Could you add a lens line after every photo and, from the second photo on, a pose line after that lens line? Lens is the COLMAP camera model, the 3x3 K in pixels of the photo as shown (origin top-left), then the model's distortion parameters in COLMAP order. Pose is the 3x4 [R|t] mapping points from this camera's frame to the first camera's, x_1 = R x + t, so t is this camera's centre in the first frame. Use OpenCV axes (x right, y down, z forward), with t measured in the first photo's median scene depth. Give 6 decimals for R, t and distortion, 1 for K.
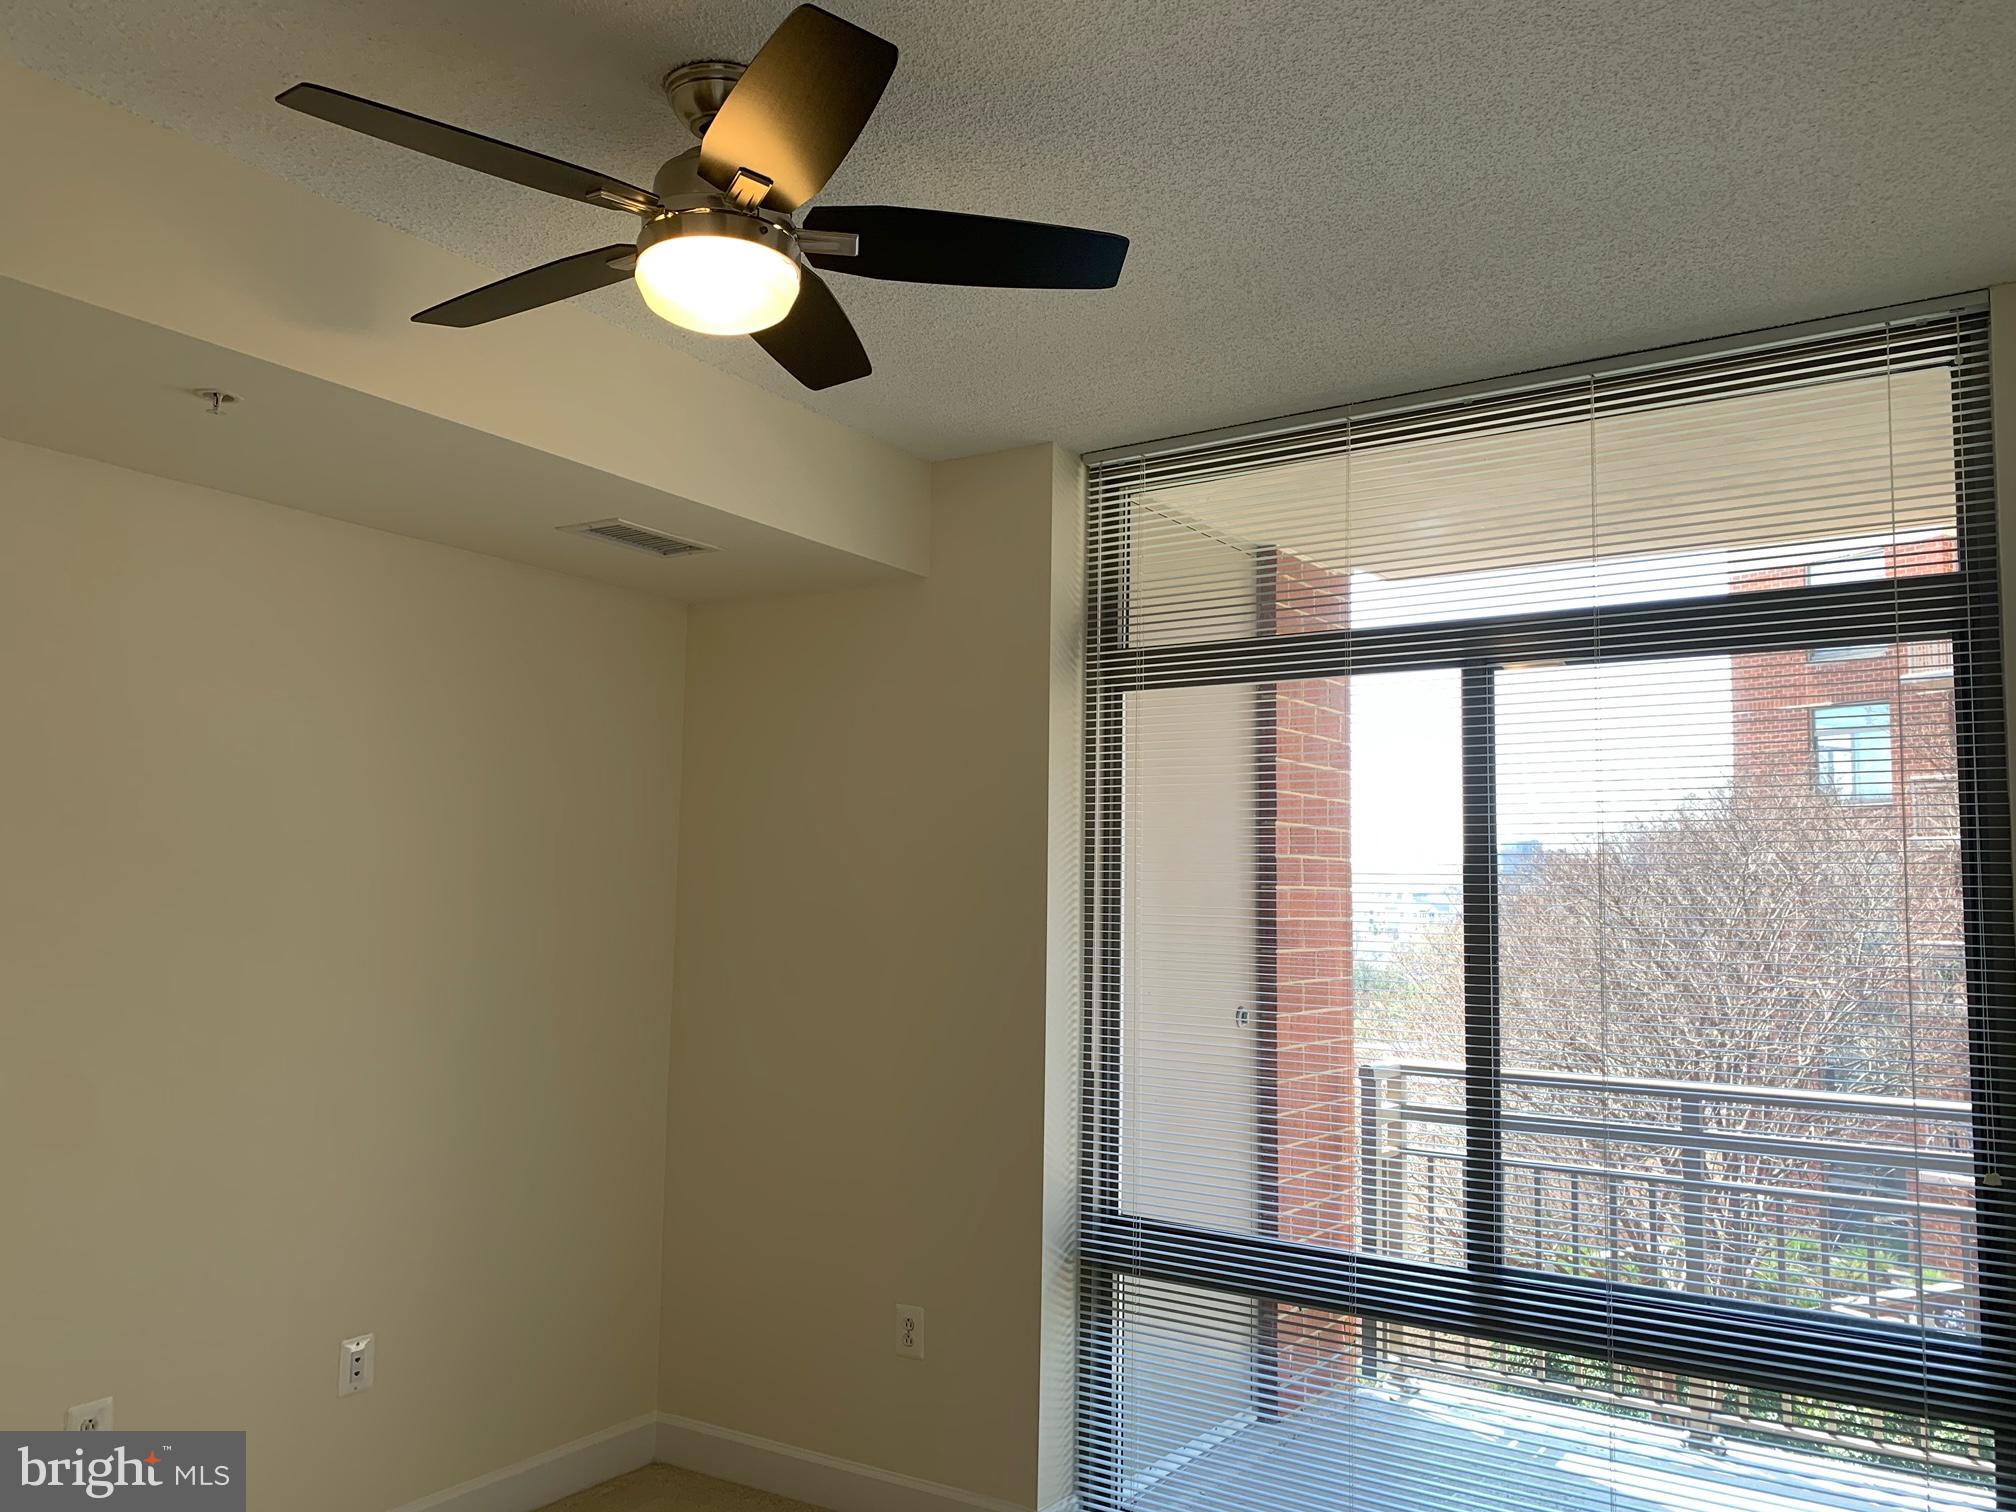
lens RADIAL K [[1540.7, 0, 1003.6], [0, 1540.7, 742.7], [0, 0, 1]] dist [0.057585, -0.119396]
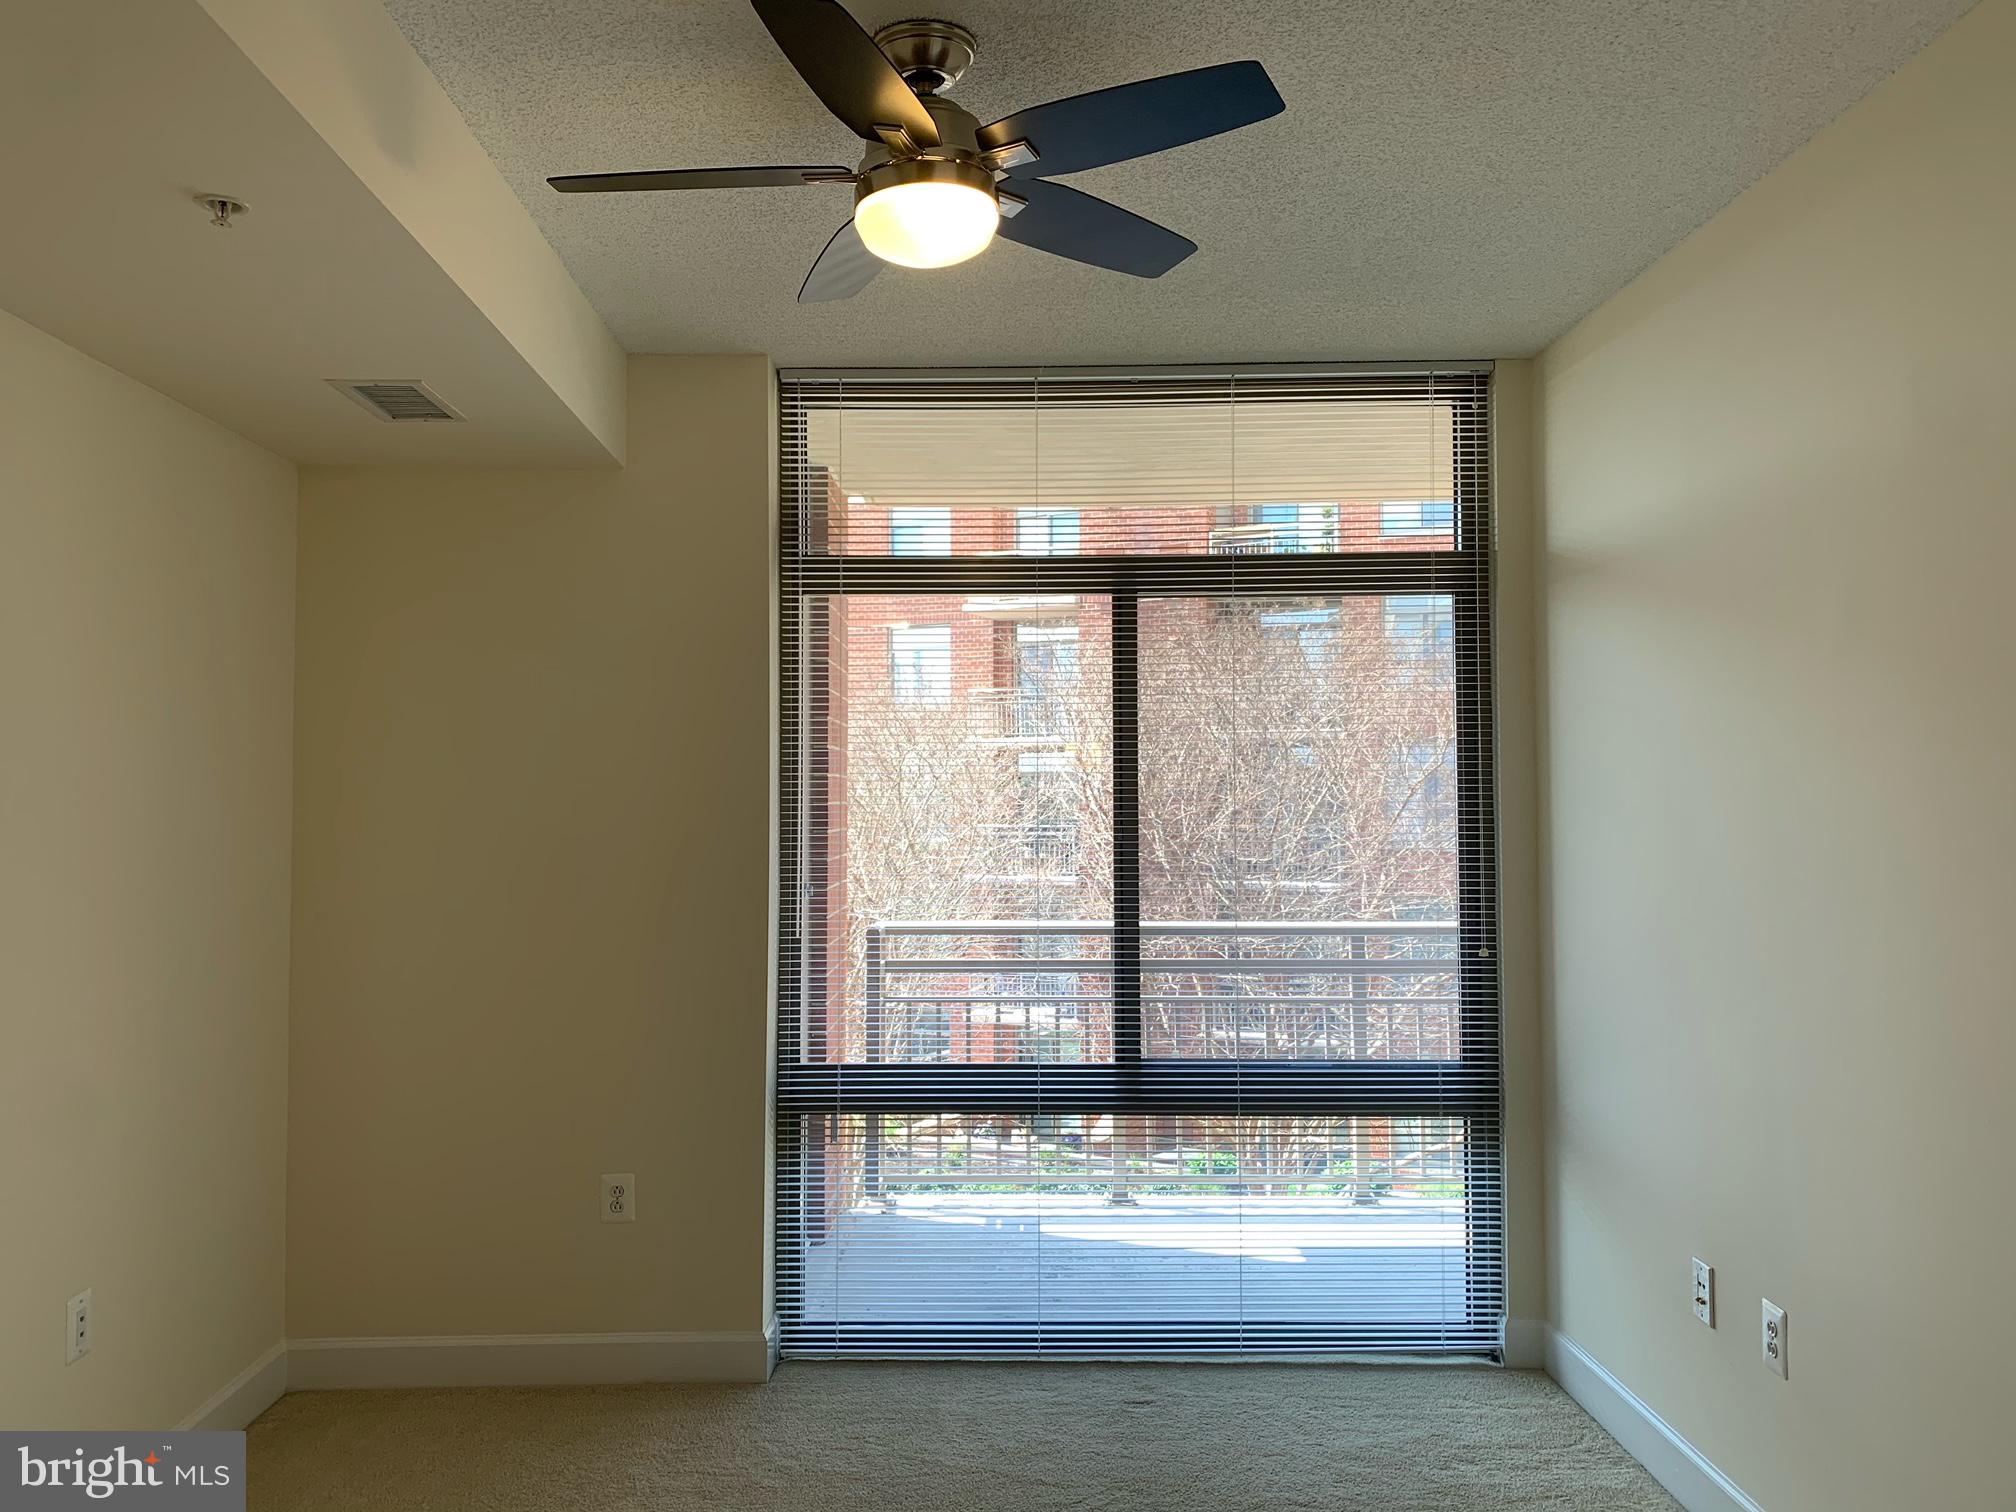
lens RADIAL K [[1552.6, 0, 1013.9], [0, 1552.6, 746.4], [0, 0, 1]] dist [0.073679, -0.114154]
pose [[0.821115, 0.001914, 0.570760, -0.478267], [-0.039846, 0.997747, 0.053979, 0.009724], [-0.569370, -0.067066, 0.819341, 0.005758]]
